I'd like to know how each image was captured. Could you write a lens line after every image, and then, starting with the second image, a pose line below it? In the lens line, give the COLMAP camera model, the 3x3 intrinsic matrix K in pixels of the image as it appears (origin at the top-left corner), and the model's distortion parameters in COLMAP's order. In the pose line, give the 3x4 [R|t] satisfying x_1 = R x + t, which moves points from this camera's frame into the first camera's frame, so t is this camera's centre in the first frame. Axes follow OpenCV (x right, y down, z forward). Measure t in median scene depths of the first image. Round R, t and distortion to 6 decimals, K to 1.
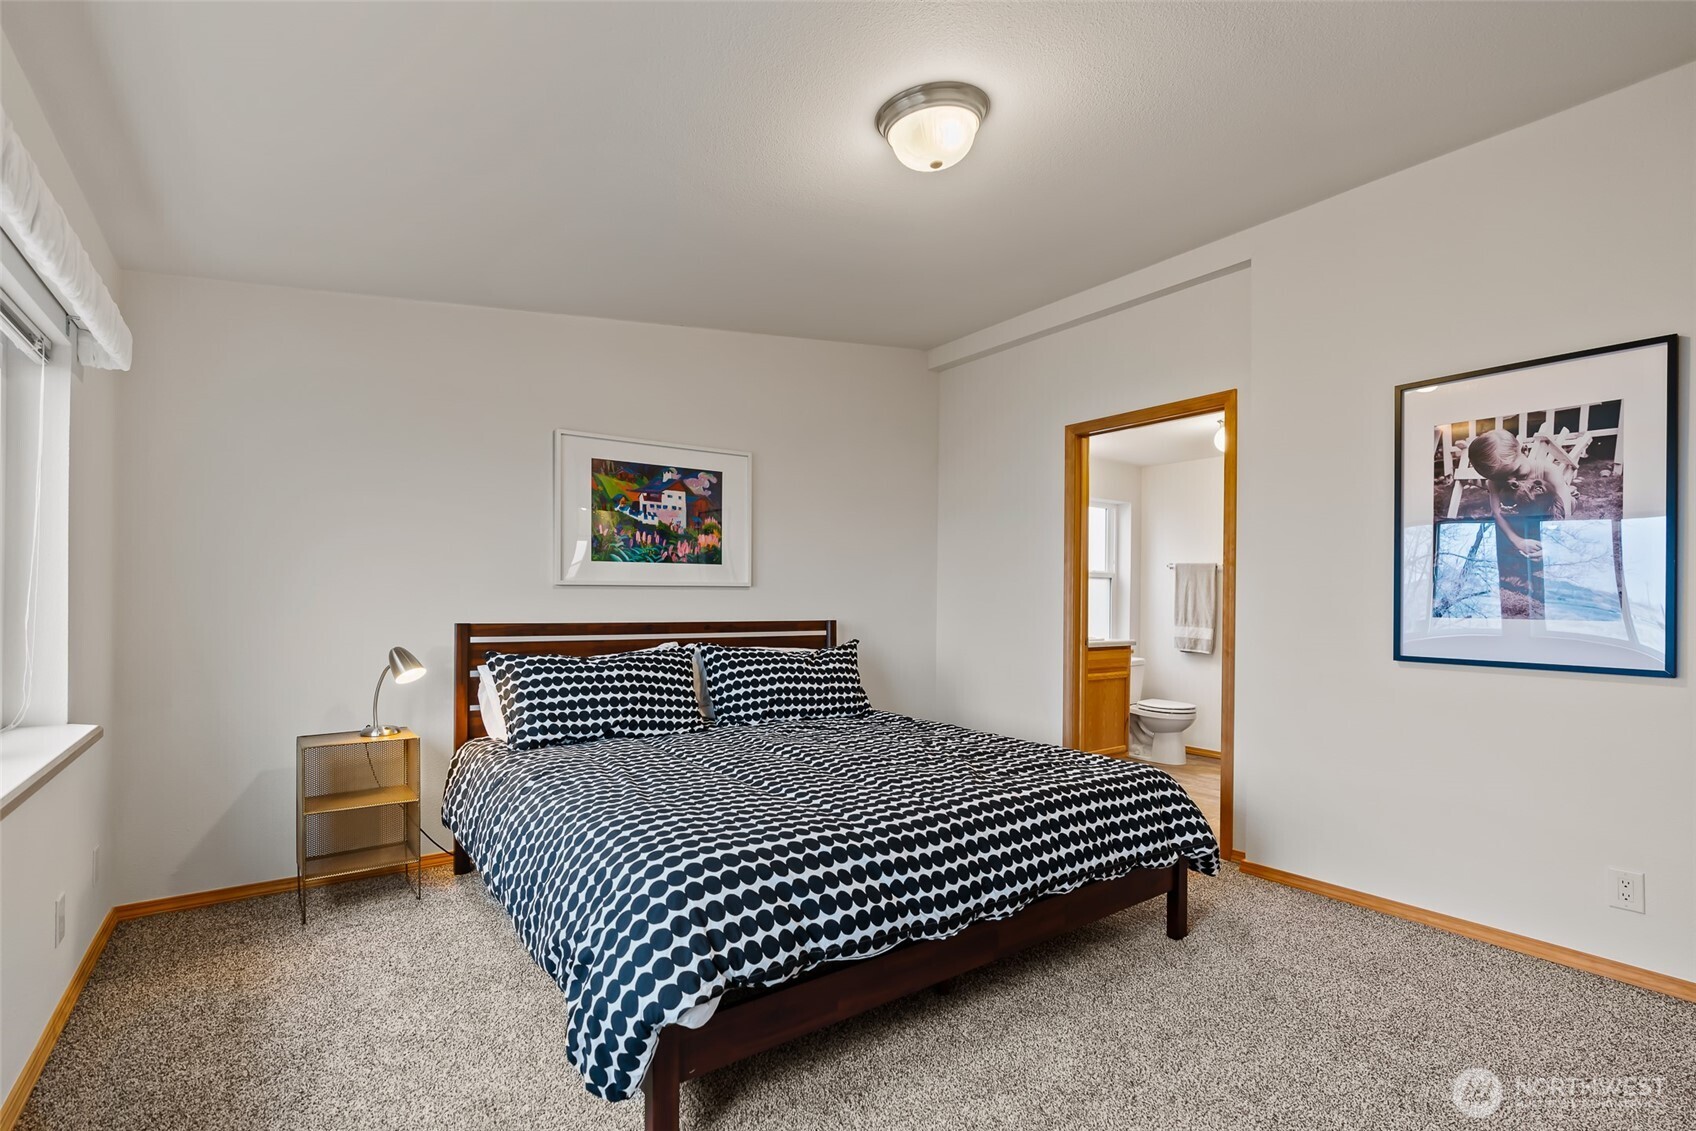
lens RADIAL K [[770.2, 0, 849.6], [0, 770.2, 597.9], [0, 0, 1]] dist [-0.017704, 0.000028]
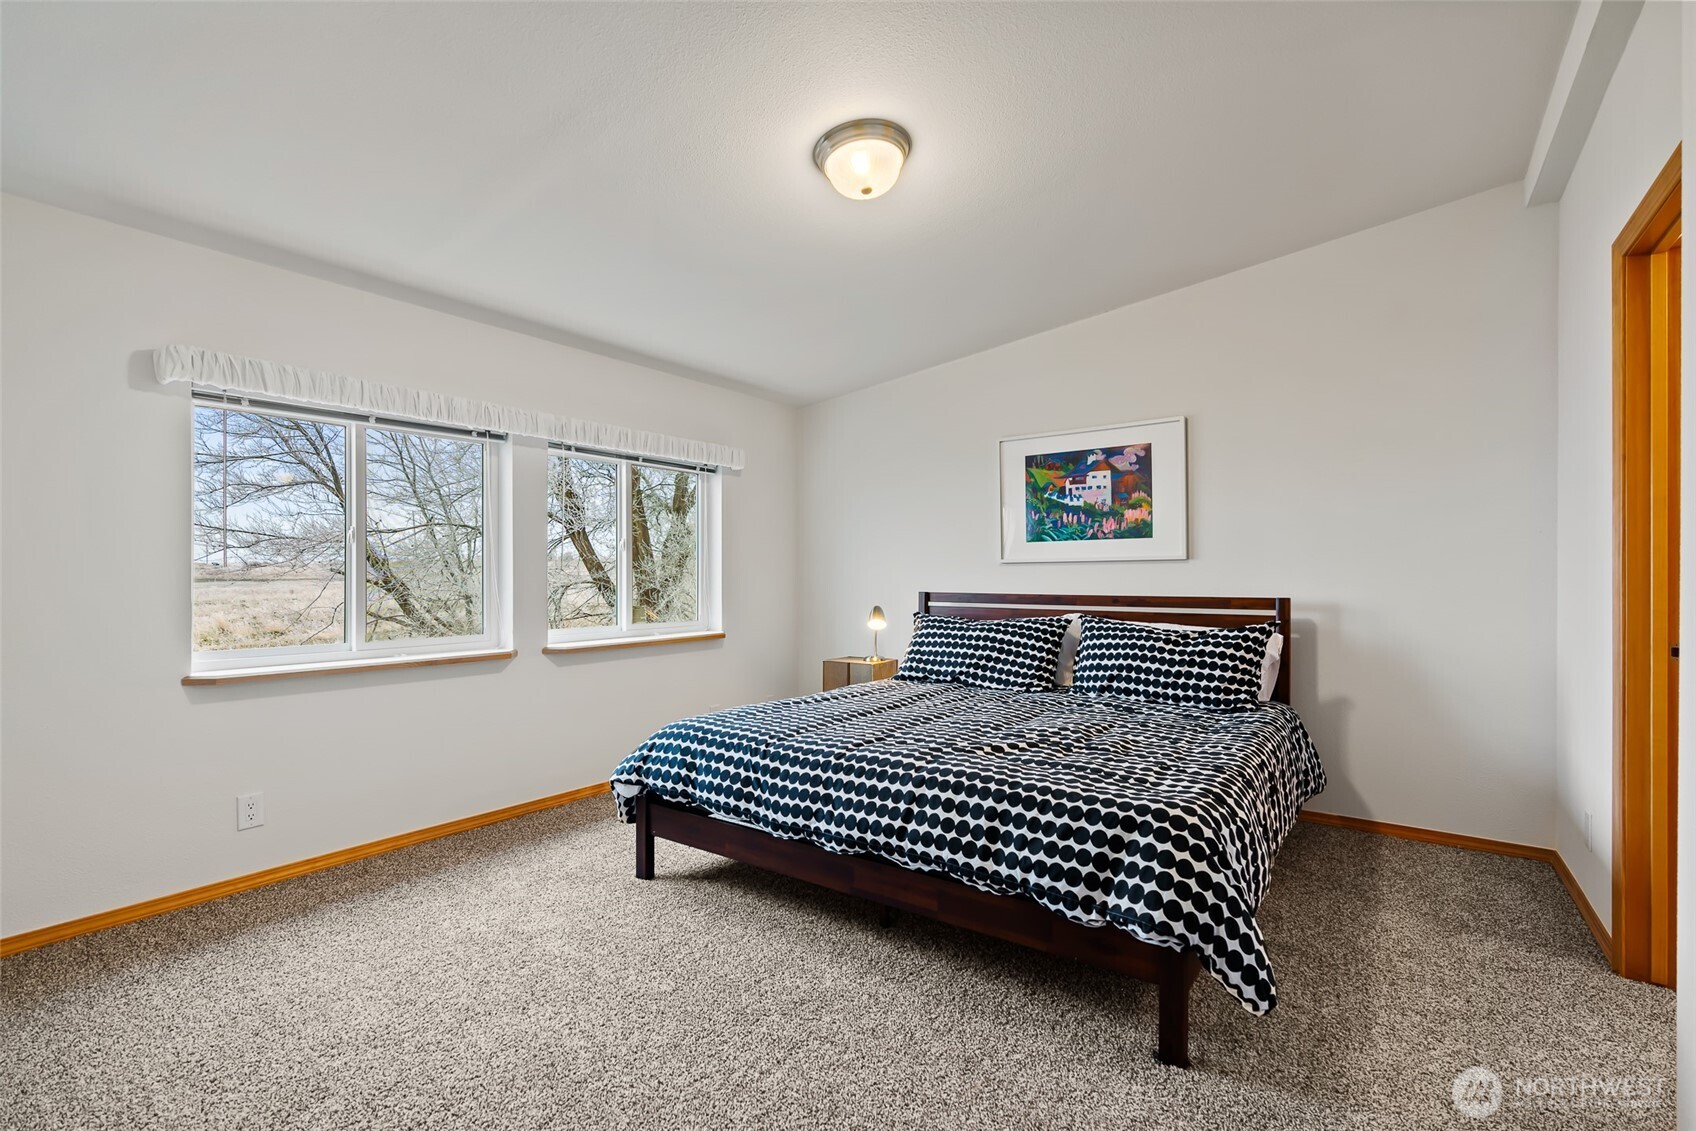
lens RADIAL K [[770.2, 0, 847.9], [0, 770.2, 568.5], [0, 0, 1]] dist [-0.017704, 0.000028]
pose [[0.311430, -0.014269, -0.950162, 0.731940], [0.006472, 0.999896, -0.012894, 0.006656], [0.950247, -0.002133, 0.311490, 0.375329]]
